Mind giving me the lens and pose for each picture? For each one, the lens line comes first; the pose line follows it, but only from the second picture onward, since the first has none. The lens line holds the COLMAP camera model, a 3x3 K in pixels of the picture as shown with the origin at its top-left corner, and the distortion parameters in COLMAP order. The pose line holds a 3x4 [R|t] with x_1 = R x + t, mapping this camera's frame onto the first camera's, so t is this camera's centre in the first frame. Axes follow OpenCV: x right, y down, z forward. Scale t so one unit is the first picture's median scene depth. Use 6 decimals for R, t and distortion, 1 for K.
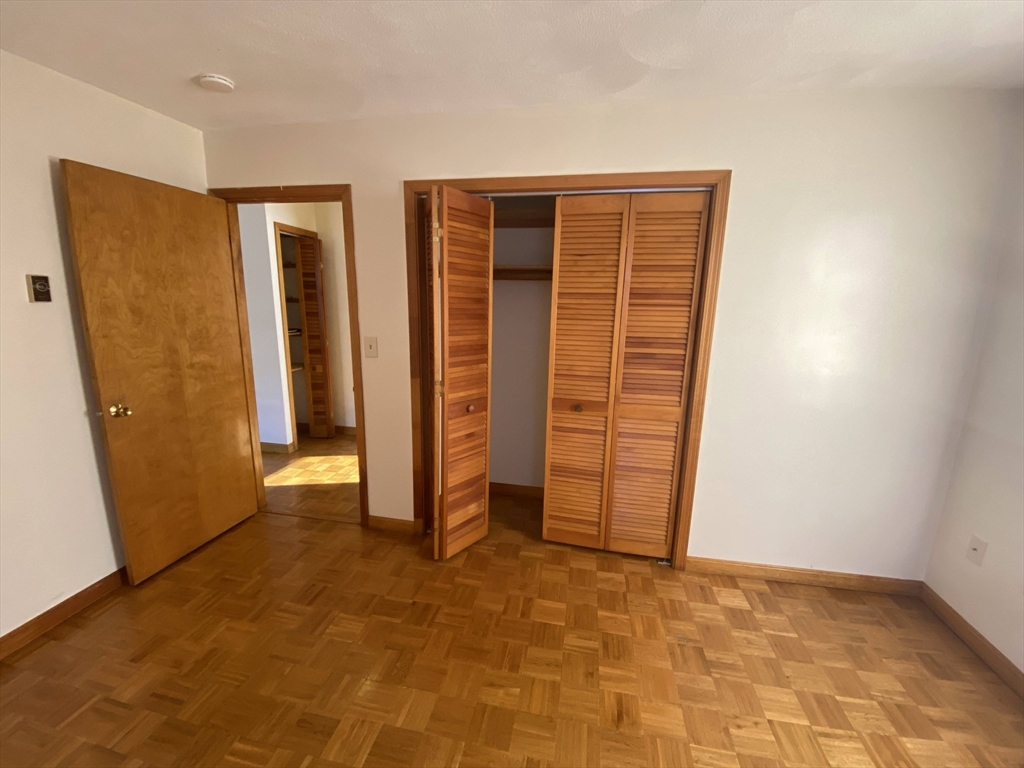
lens RADIAL K [[417.8, 0, 516.0], [0, 417.8, 381.6], [0, 0, 1]] dist [0.012052, -0.016237]
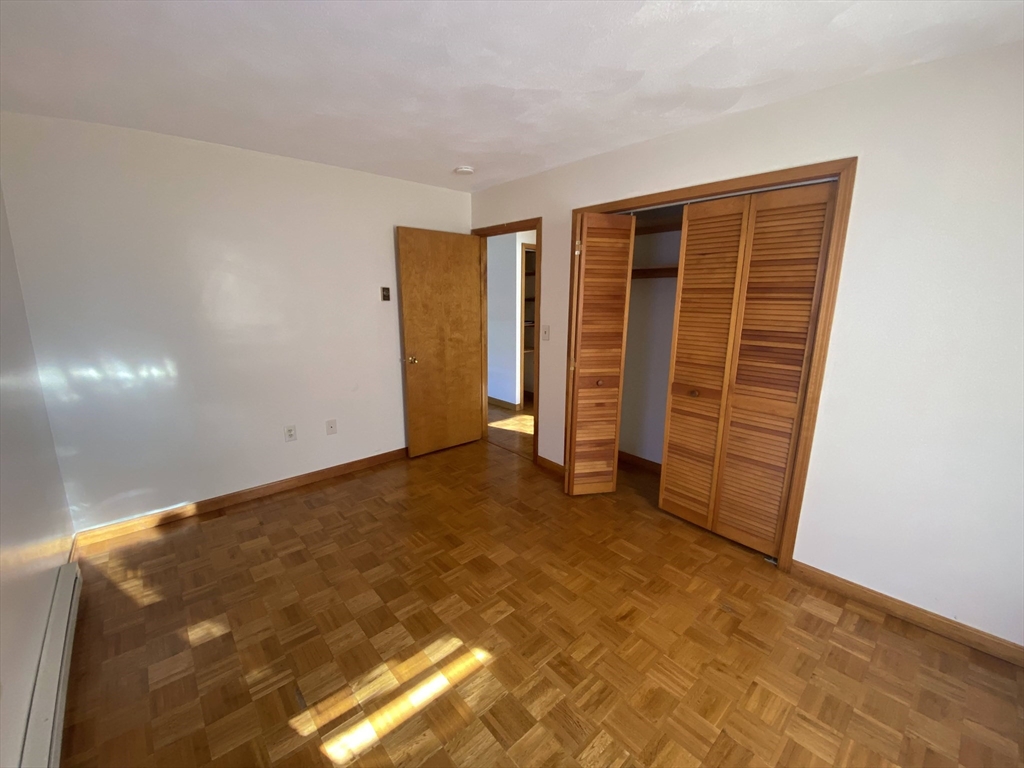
lens RADIAL K [[417.8, 0, 514.6], [0, 417.8, 384.0], [0, 0, 1]] dist [0.012052, -0.016237]
pose [[0.792307, 0.107991, -0.600489, 0.455938], [-0.105249, 0.993648, 0.039826, 0.046223], [0.600975, 0.031646, 0.798641, -0.174885]]
